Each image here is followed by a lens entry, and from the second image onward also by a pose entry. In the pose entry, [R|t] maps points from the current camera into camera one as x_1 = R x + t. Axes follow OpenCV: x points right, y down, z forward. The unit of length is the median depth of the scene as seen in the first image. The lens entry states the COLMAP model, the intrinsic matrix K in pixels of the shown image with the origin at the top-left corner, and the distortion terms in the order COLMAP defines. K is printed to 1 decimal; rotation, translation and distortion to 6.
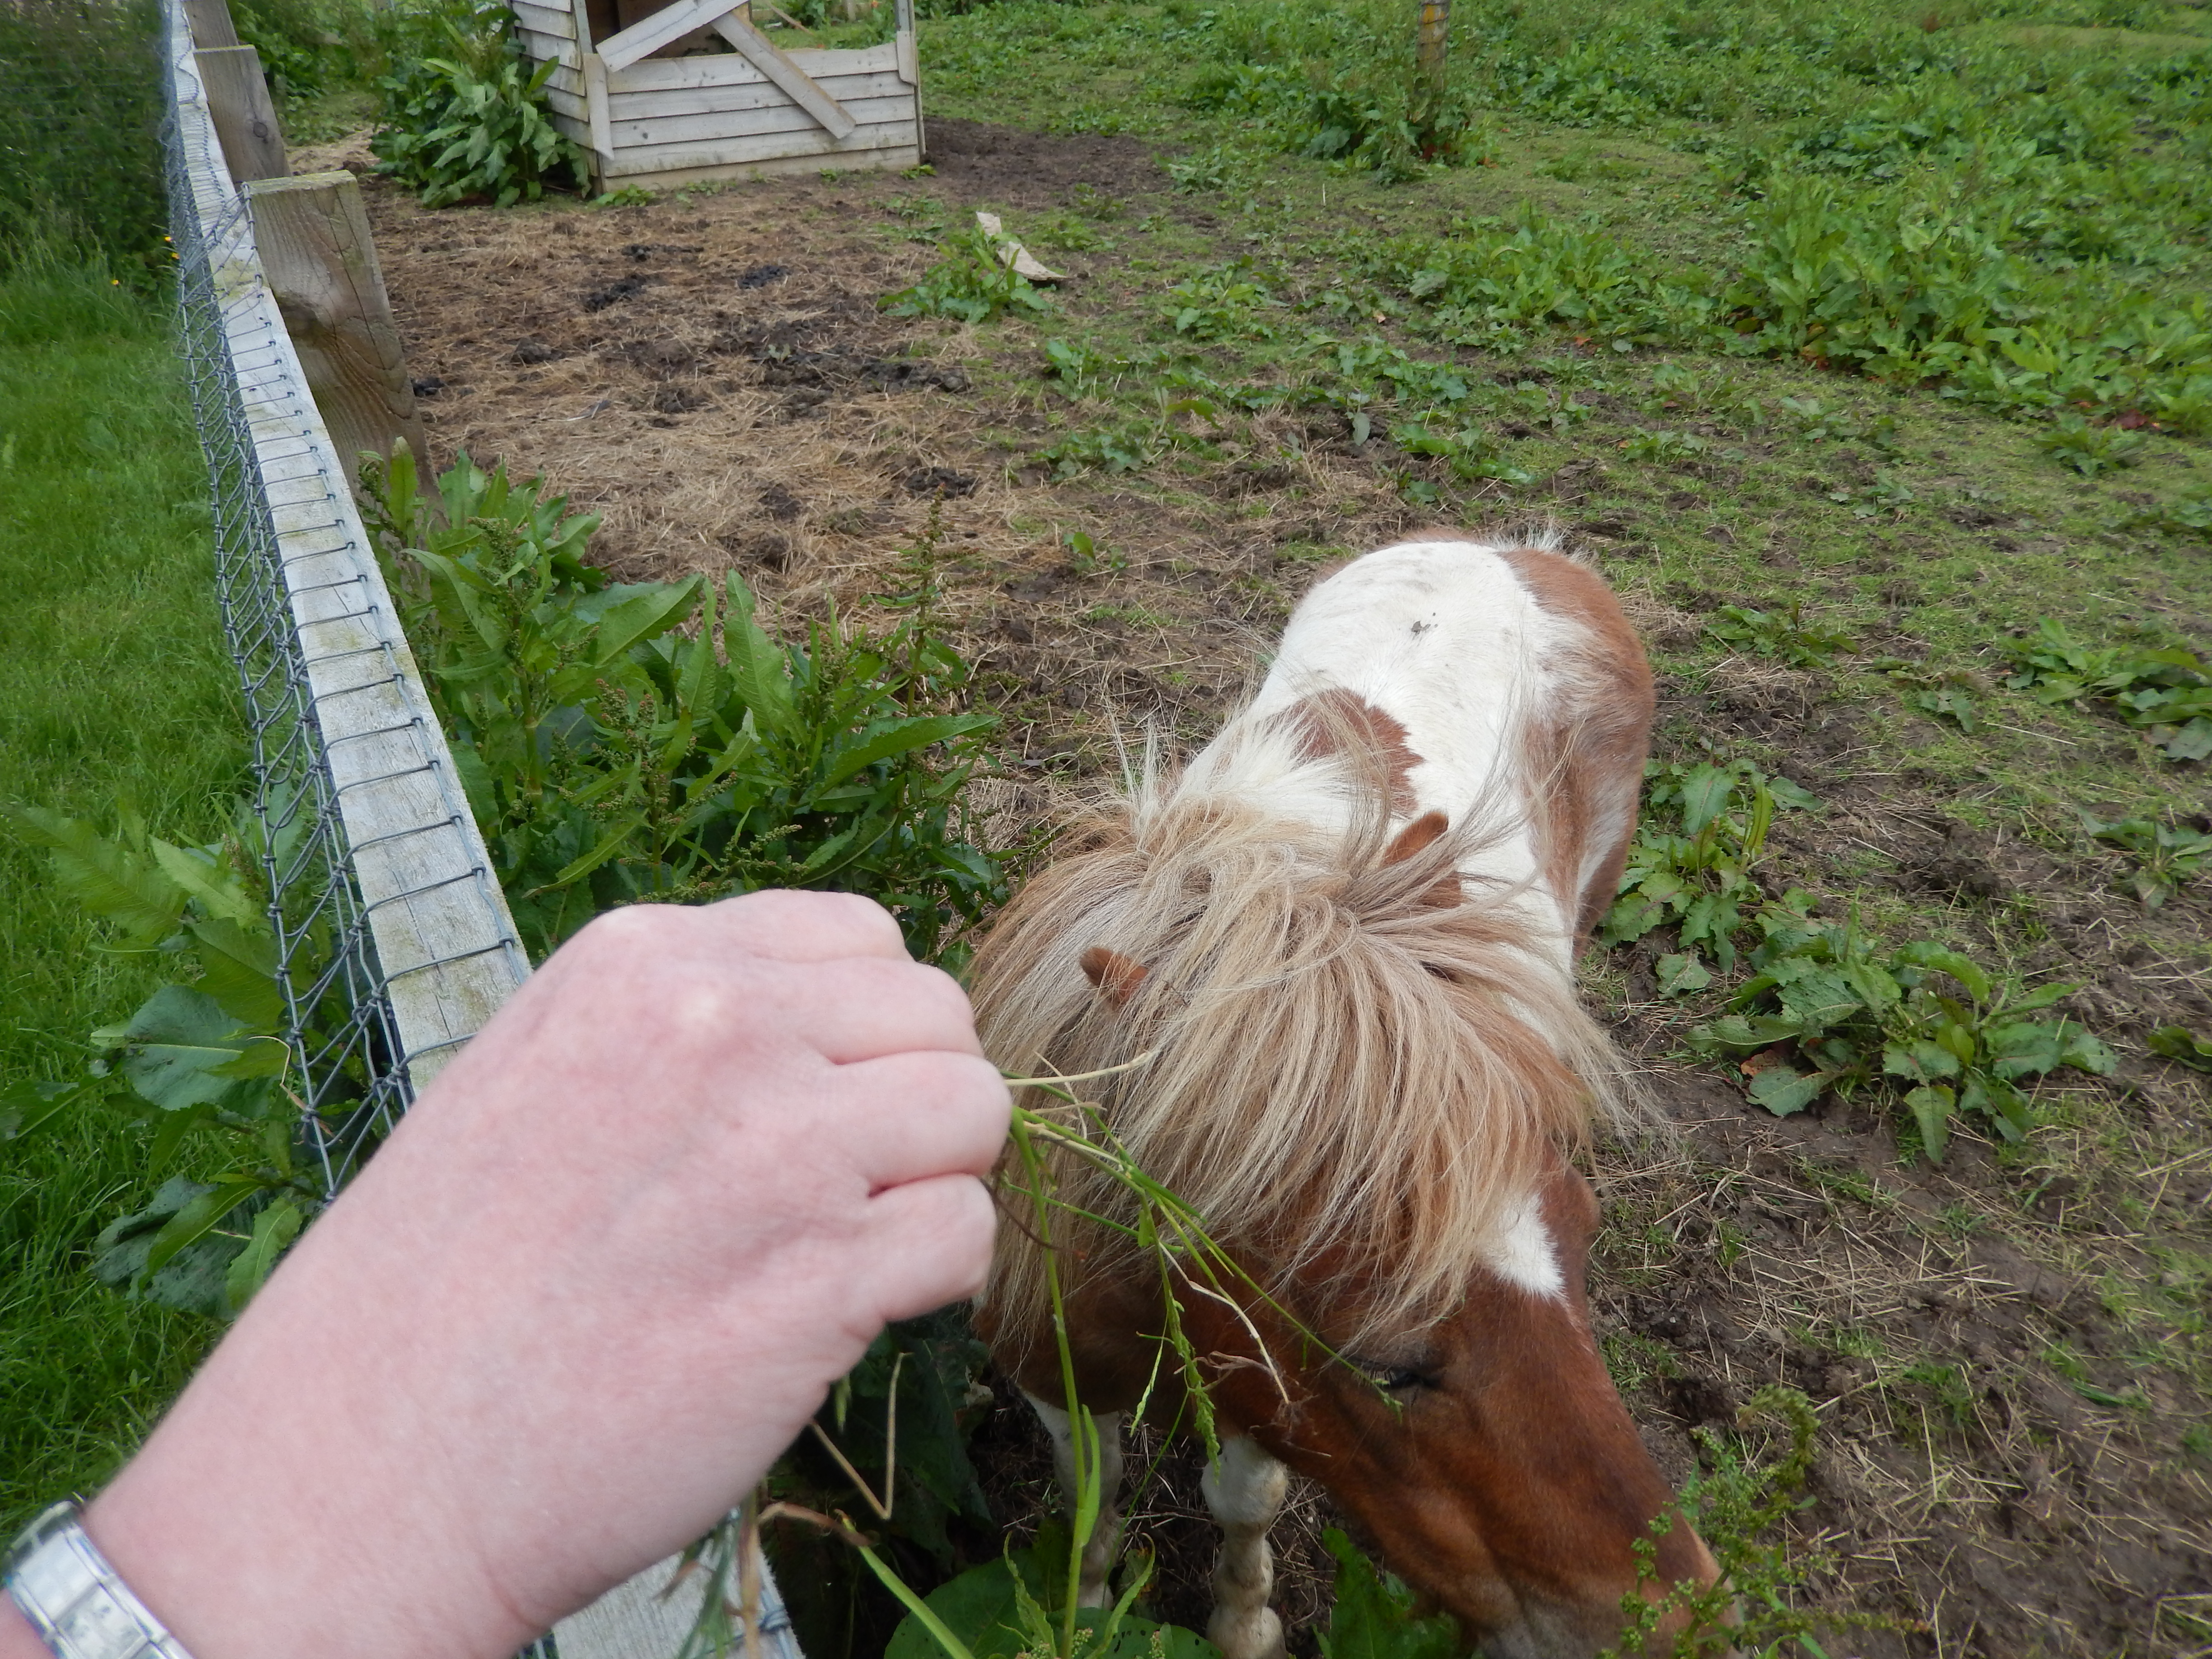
lens RADIAL K [[1632.9, 0, 1107.0], [0, 1632.9, 822.9], [0, 0, 1]] dist [-0.017060, -0.001950]
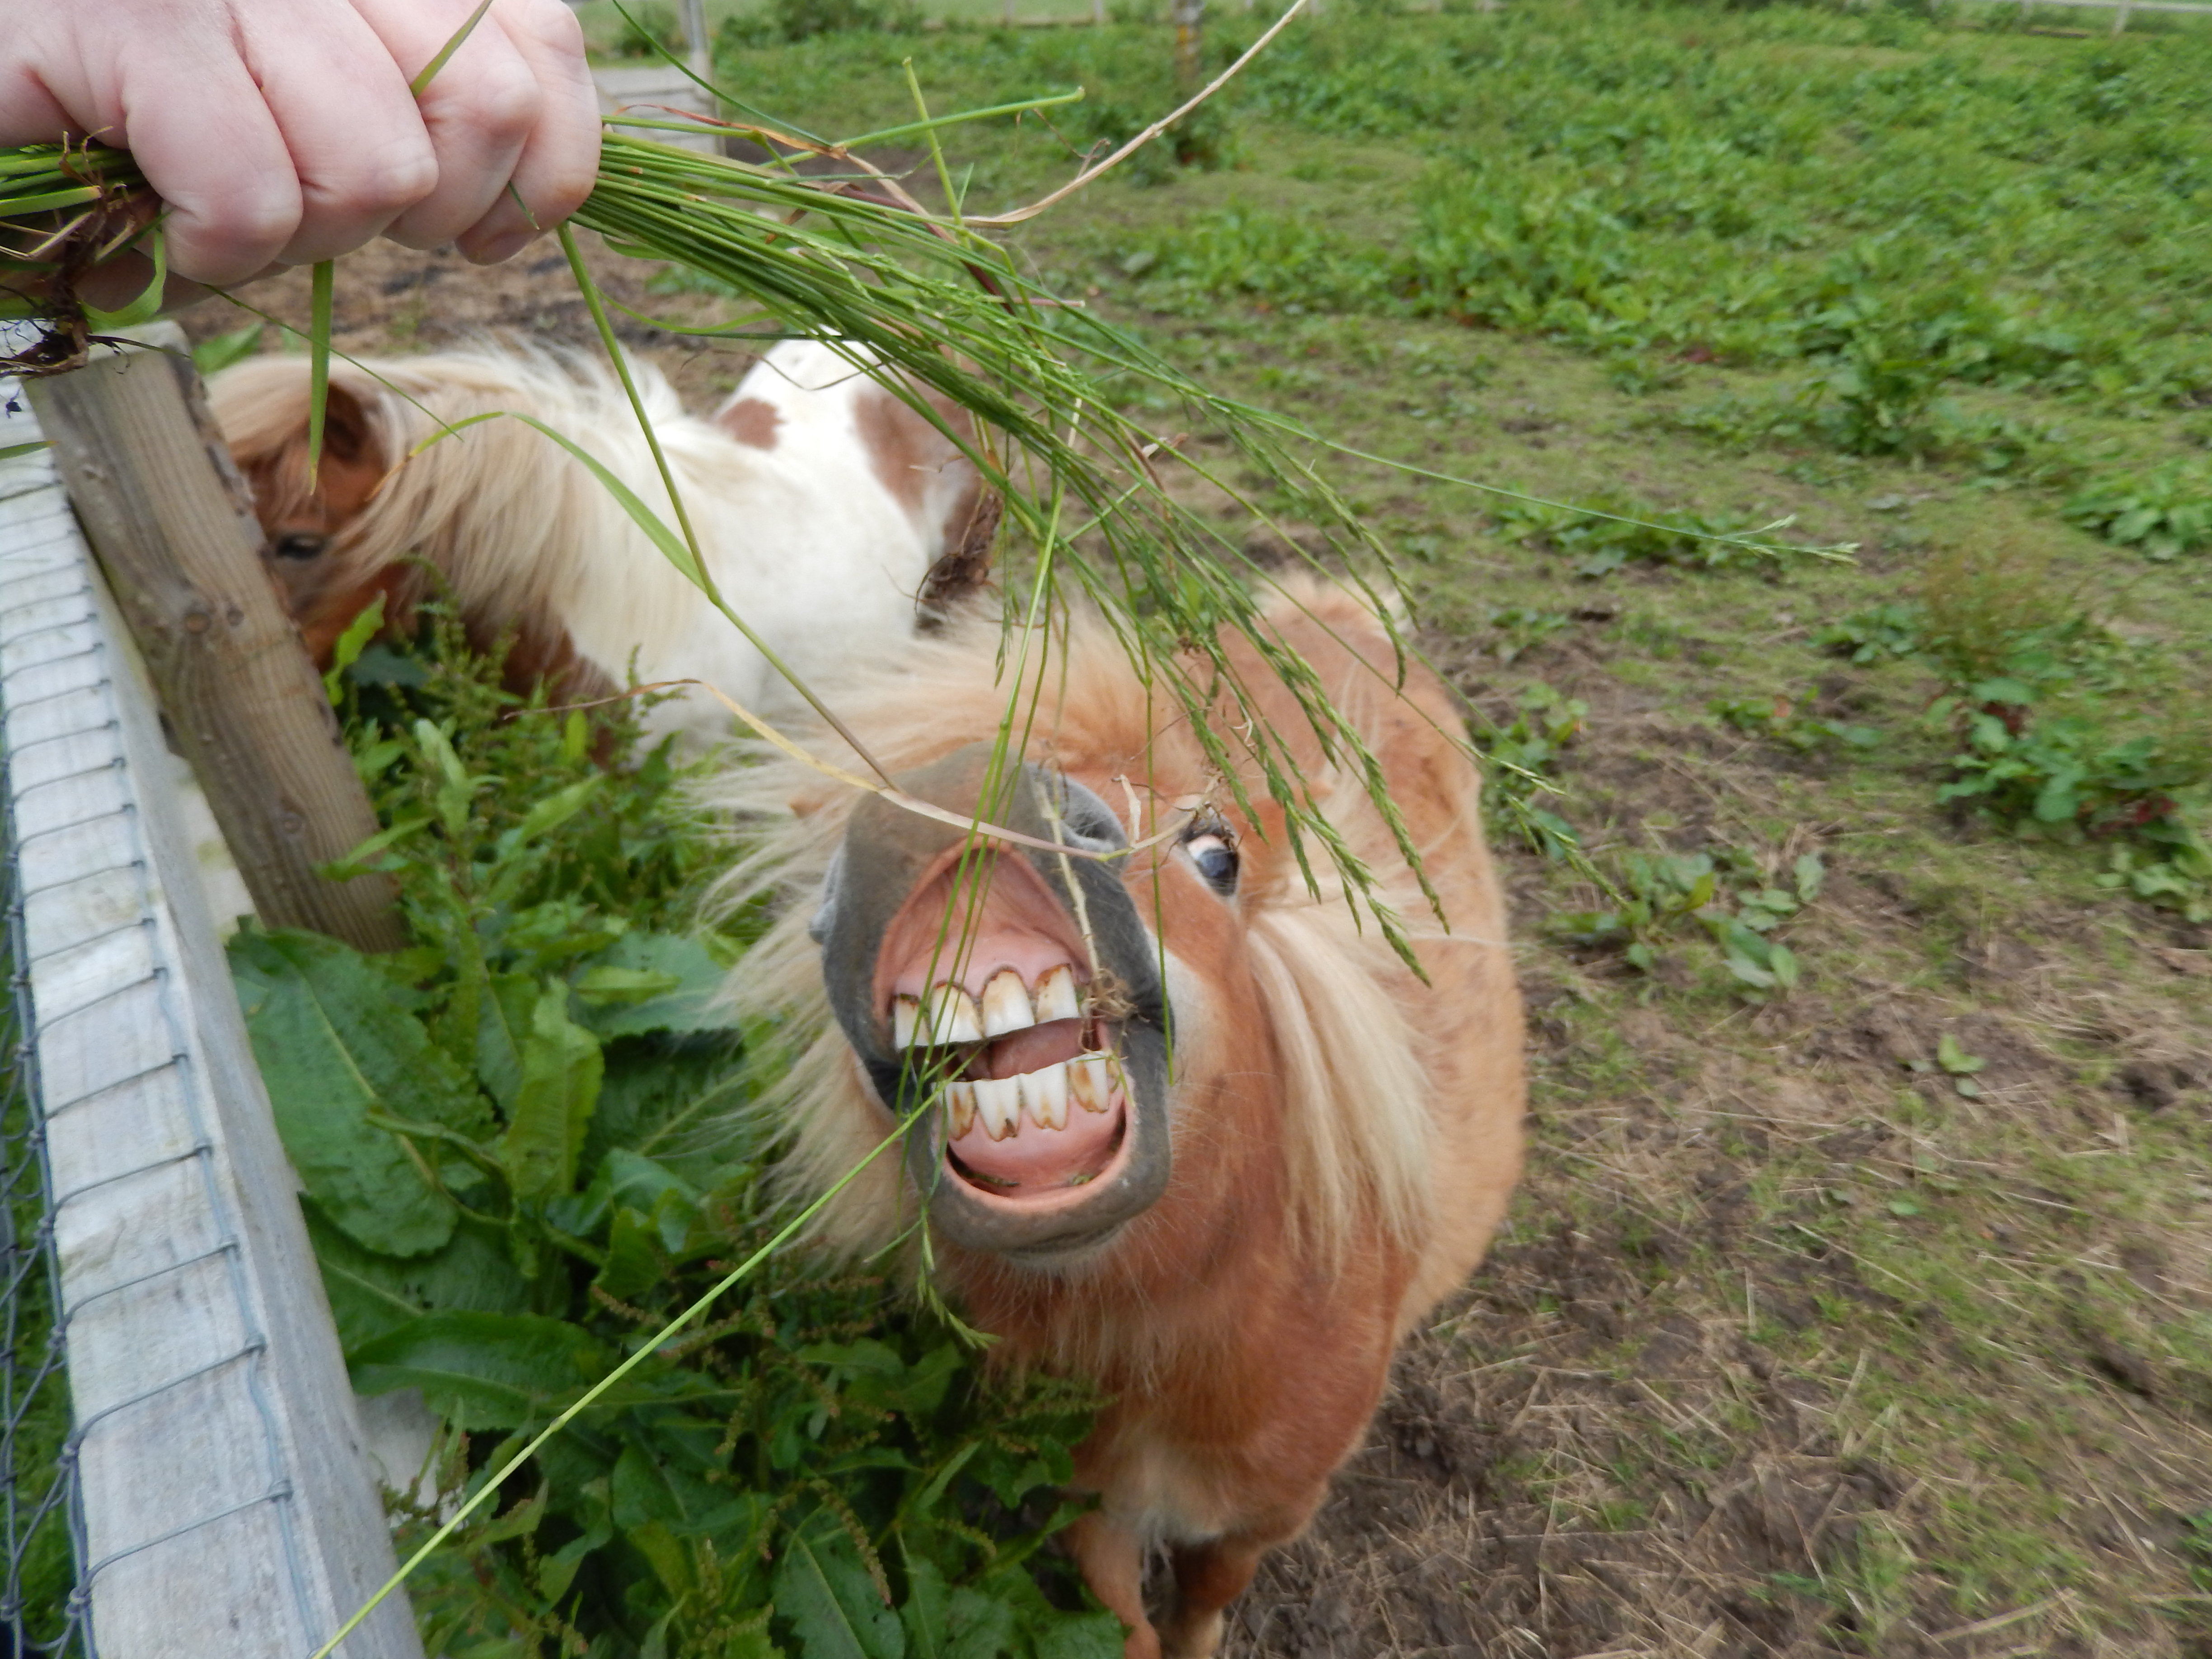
lens RADIAL K [[1632.7, 0, 1109.2], [0, 1632.7, 820.3], [0, 0, 1]] dist [-0.010857, -0.009562]
pose [[0.997668, -0.034823, 0.058707, 0.115250], [0.035921, 0.999197, -0.017742, 0.097858], [-0.058042, 0.019810, 0.998118, -0.164542]]
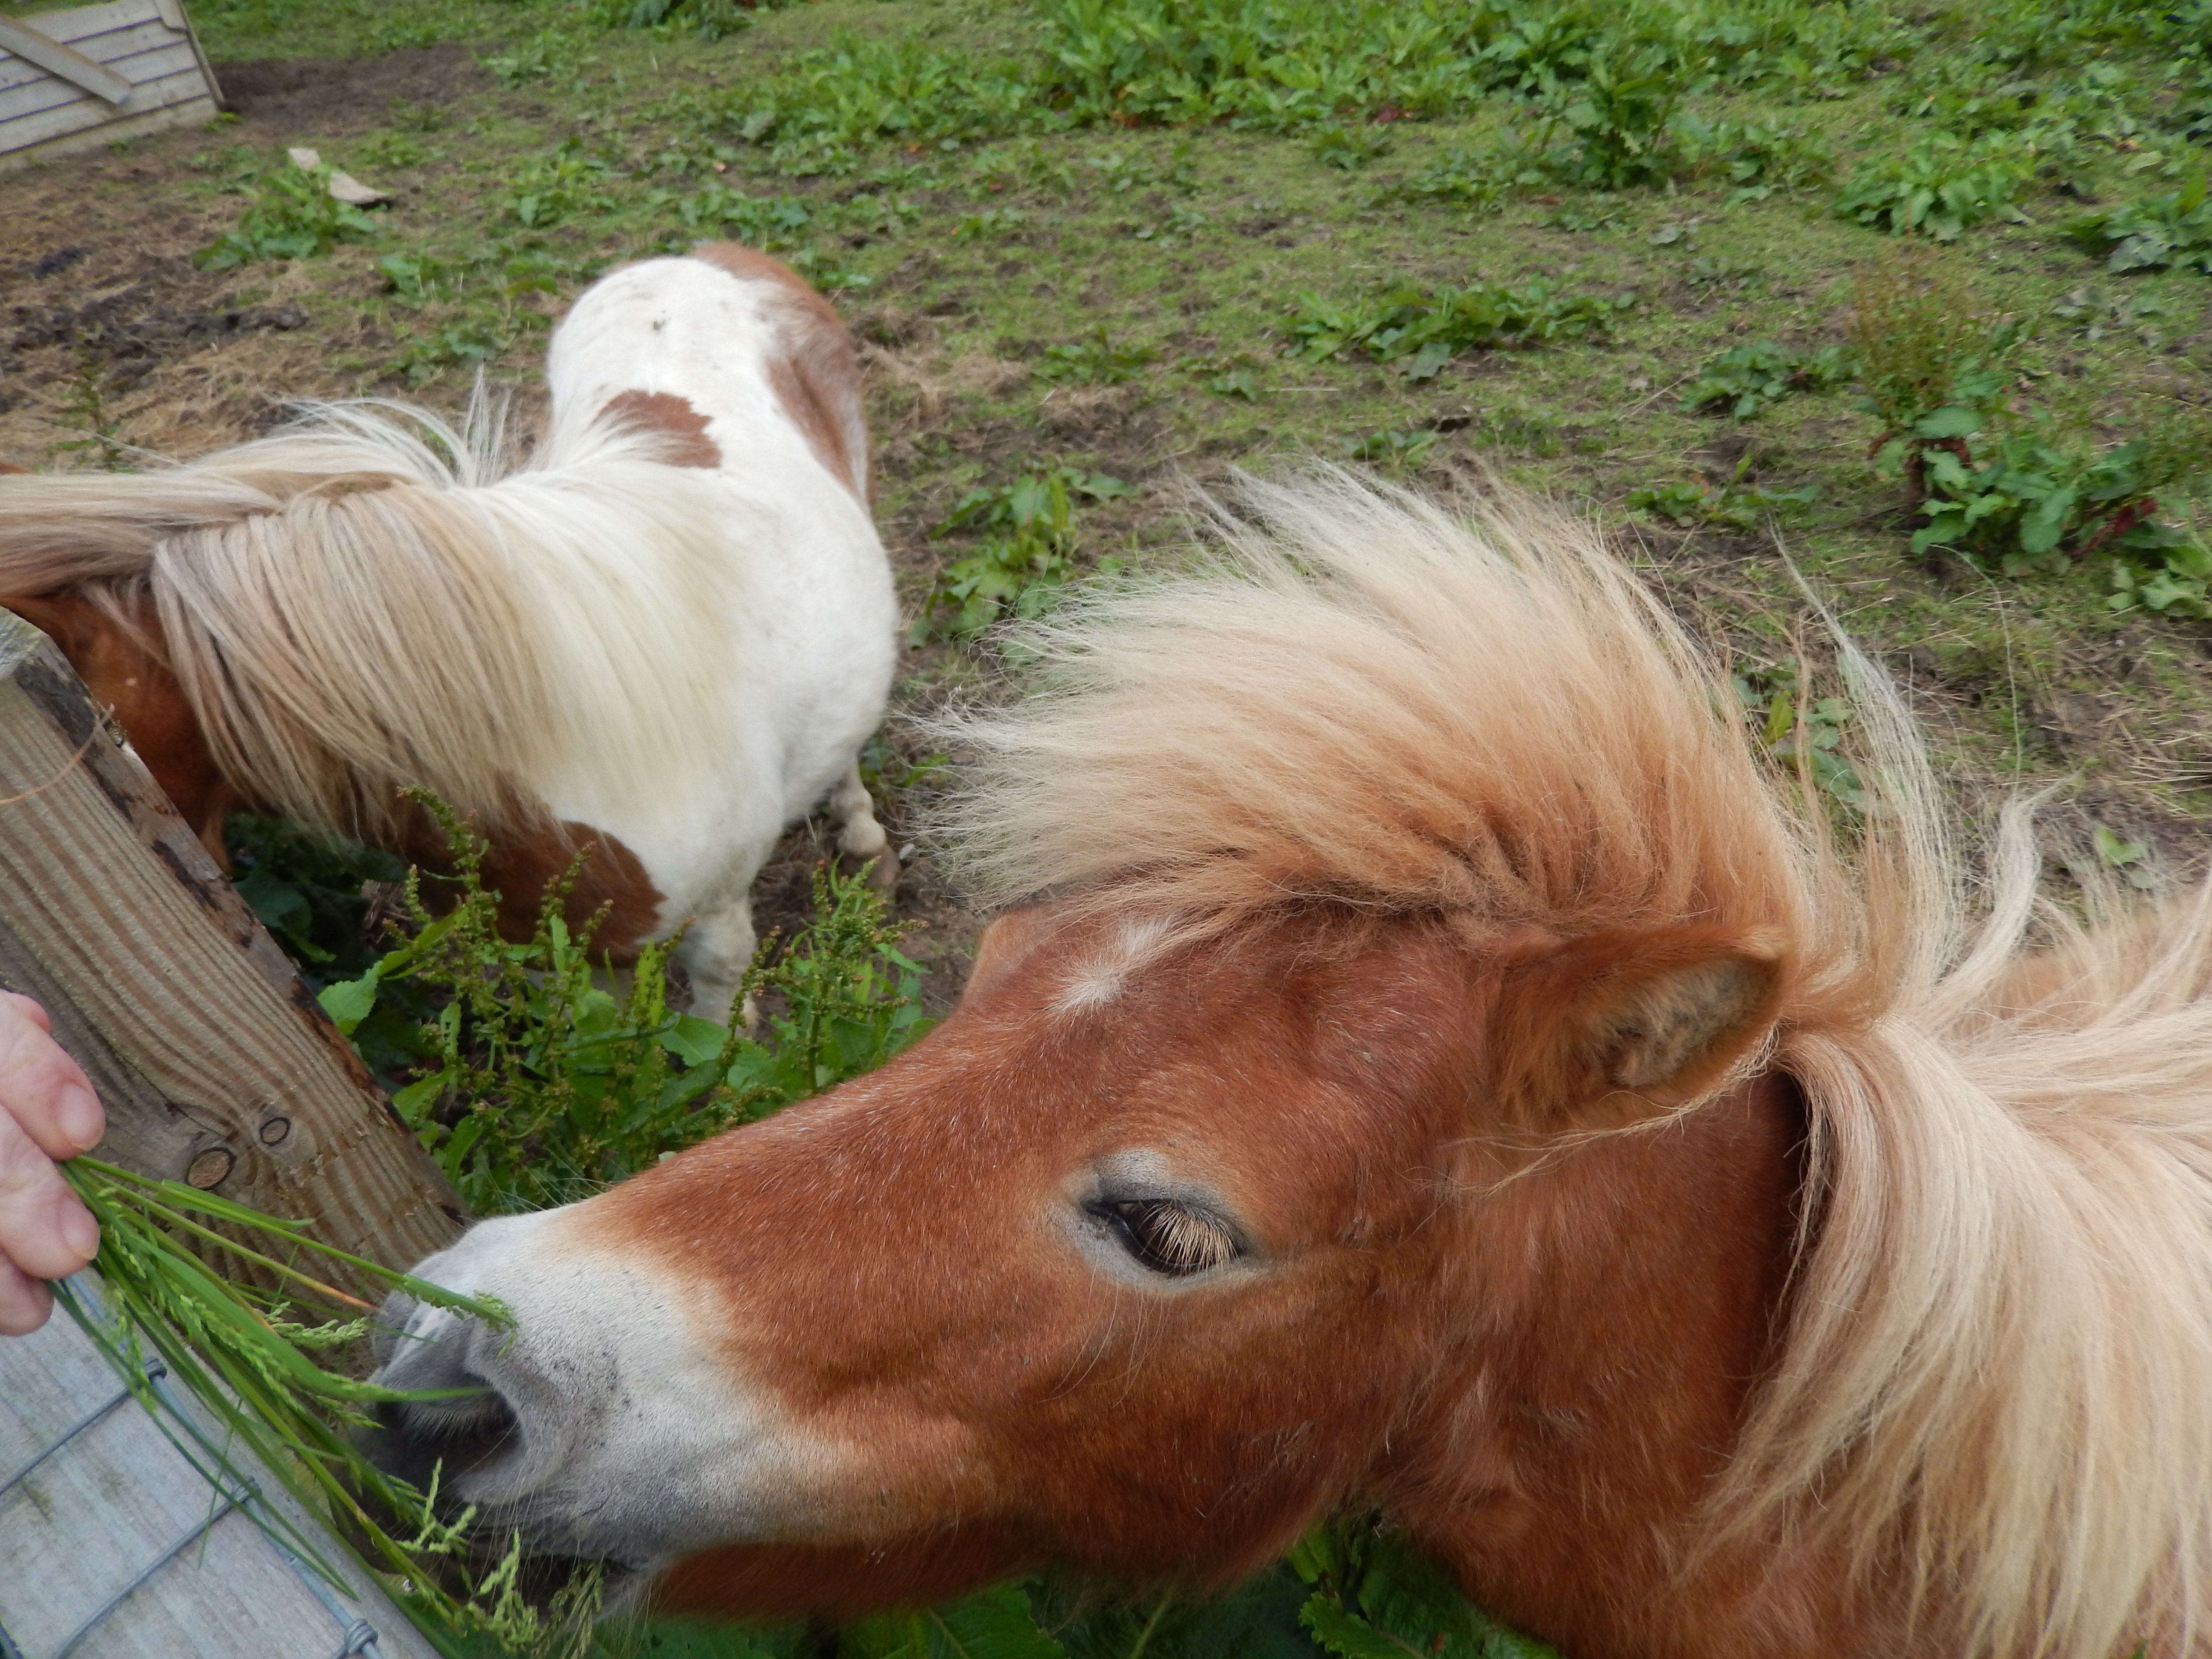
lens RADIAL K [[1586.8, 0, 1111.3], [0, 1586.8, 897.0], [0, 0, 1]] dist [-0.034838, 0.009466]
pose [[0.928380, -0.303863, 0.213956, 0.053703], [0.275949, 0.949270, 0.150791, 0.049023], [-0.248922, -0.080950, 0.965135, -0.052182]]
